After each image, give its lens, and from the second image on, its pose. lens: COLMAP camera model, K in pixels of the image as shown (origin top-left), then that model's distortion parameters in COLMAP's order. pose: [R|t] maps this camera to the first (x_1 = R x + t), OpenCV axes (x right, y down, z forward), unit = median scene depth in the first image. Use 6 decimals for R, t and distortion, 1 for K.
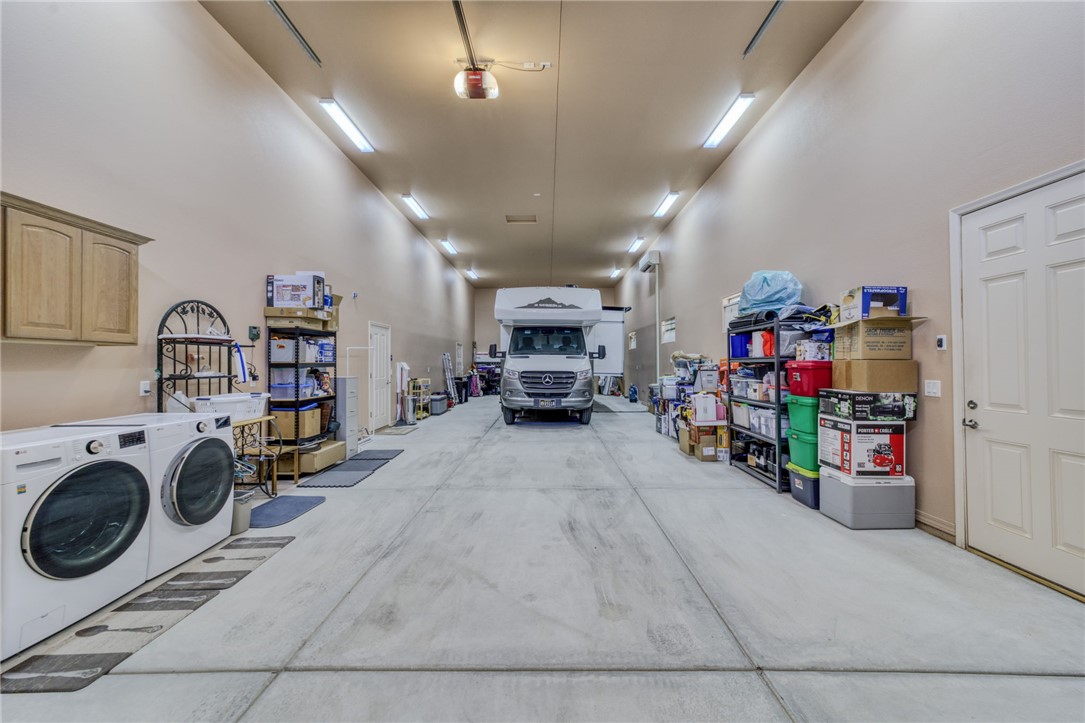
lens RADIAL K [[412.0, 0, 545.4], [0, 412.0, 359.3], [0, 0, 1]] dist [0.000117, 0.003912]
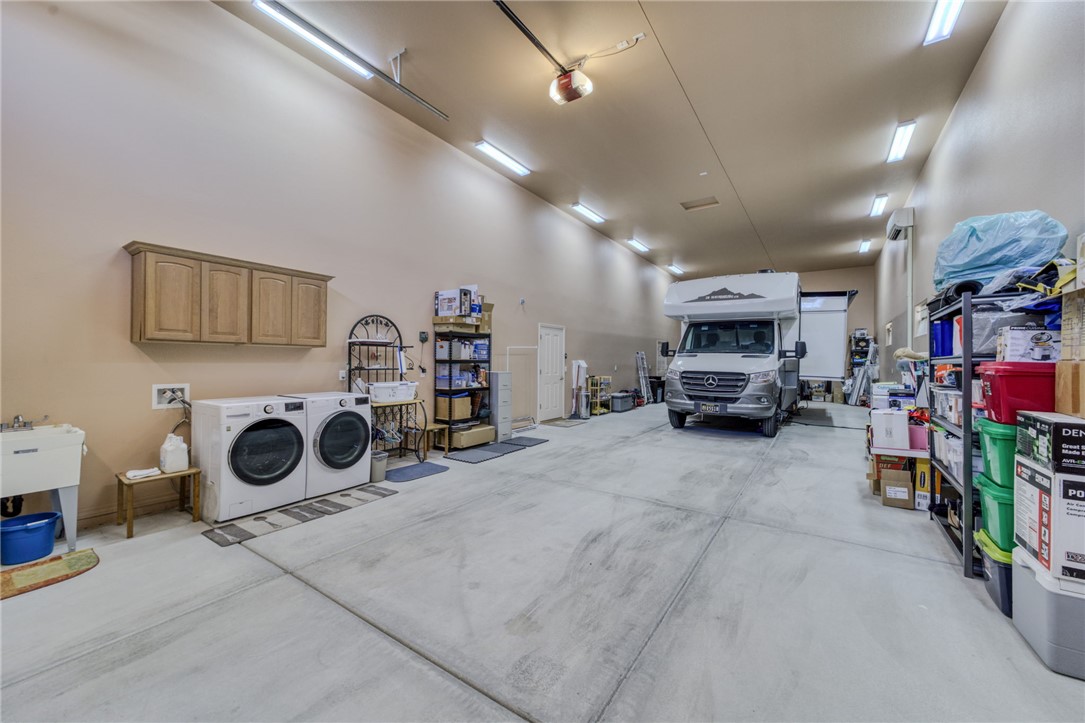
lens RADIAL K [[412.0, 0, 545.4], [0, 412.0, 359.3], [0, 0, 1]] dist [0.000117, 0.003912]
pose [[0.830005, 0.006924, -0.557712, 0.431141], [-0.005342, 0.999976, 0.004465, 0.000706], [0.557730, -0.000727, 0.830022, 0.149023]]
